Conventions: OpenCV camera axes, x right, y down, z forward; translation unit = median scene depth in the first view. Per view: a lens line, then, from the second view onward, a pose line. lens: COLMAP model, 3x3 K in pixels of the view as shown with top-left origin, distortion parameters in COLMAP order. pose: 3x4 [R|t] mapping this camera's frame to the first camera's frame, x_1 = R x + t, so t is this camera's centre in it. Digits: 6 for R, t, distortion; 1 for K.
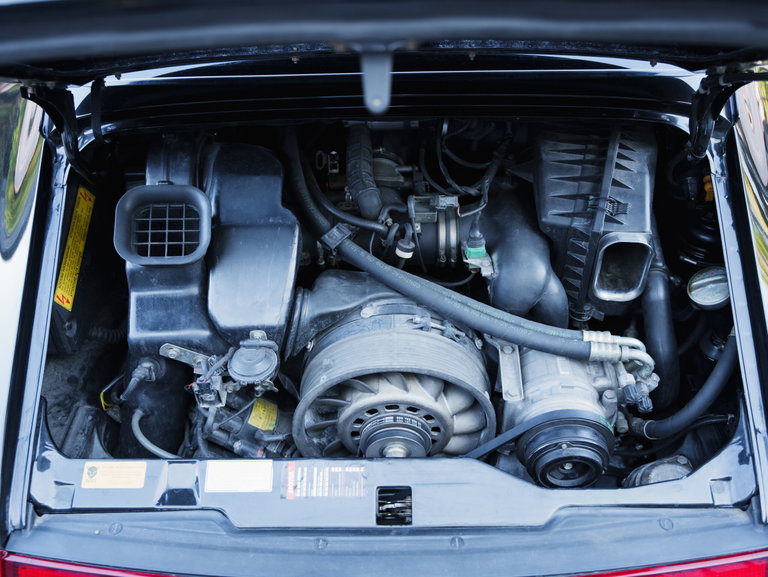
lens RADIAL K [[666.4, 0, 384.0], [0, 666.4, 288.3], [0, 0, 1]] dist [-0.004338, 0.002844]
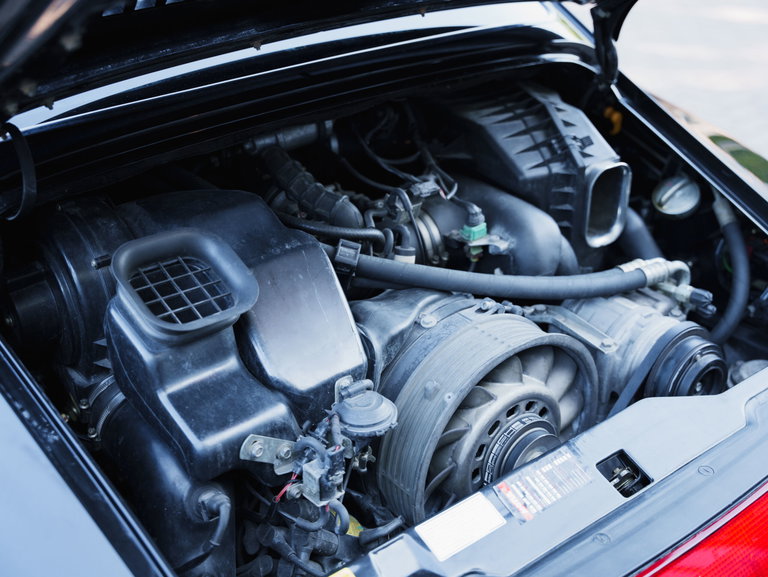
lens RADIAL K [[947.0, 0, 384.2], [0, 947.0, 288.6], [0, 0, 1]] dist [0.016571, 0.000000]
pose [[0.792591, -0.291865, 0.535364, -0.678289], [0.415439, 0.901163, -0.123757, 0.121280], [-0.446330, 0.320500, 0.835505, 0.060699]]
